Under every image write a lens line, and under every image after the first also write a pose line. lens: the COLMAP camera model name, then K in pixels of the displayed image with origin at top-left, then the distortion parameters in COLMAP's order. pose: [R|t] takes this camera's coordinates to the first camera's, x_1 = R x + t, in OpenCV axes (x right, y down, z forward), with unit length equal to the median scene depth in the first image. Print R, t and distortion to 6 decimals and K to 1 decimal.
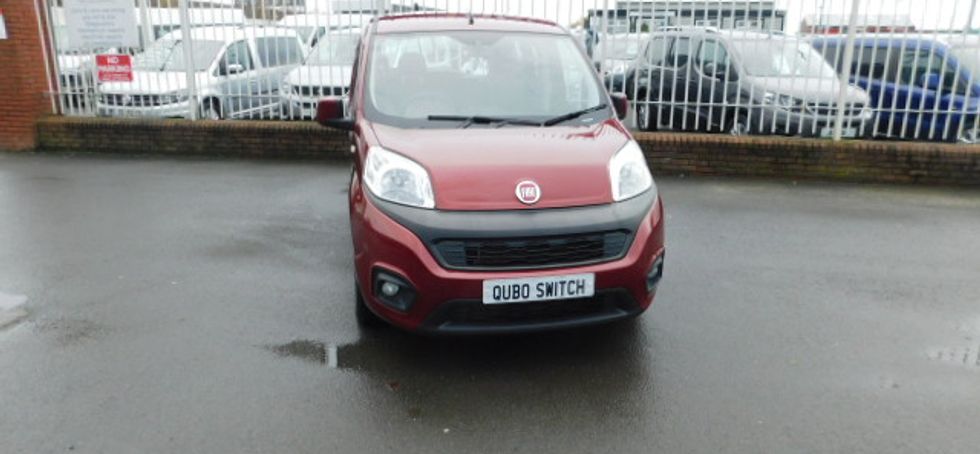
lens RADIAL K [[641.9, 0, 490.0], [0, 641.9, 227.0], [0, 0, 1]] dist [-0.065477, 0.050255]
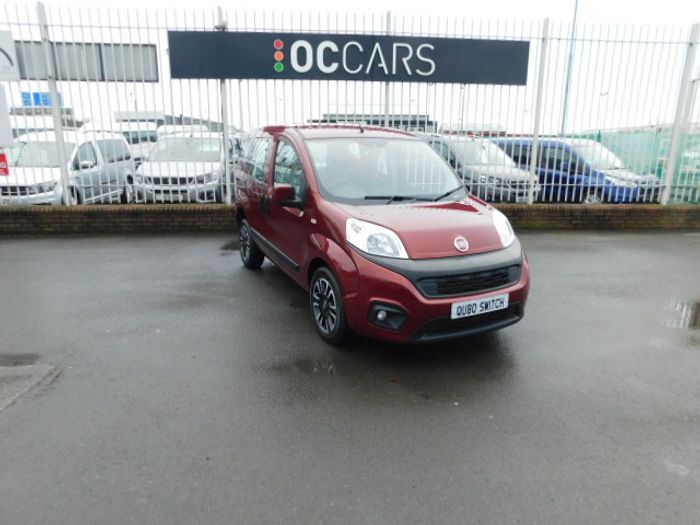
lens RADIAL K [[457.9, 0, 350.0], [0, 457.9, 262.5], [0, 0, 1]] dist [-0.072238, 0.062740]
pose [[0.966068, -0.064869, 0.250010, -0.170800], [0.070685, 0.997396, -0.014345, -0.005046], [-0.248428, 0.031530, 0.968137, 0.004289]]
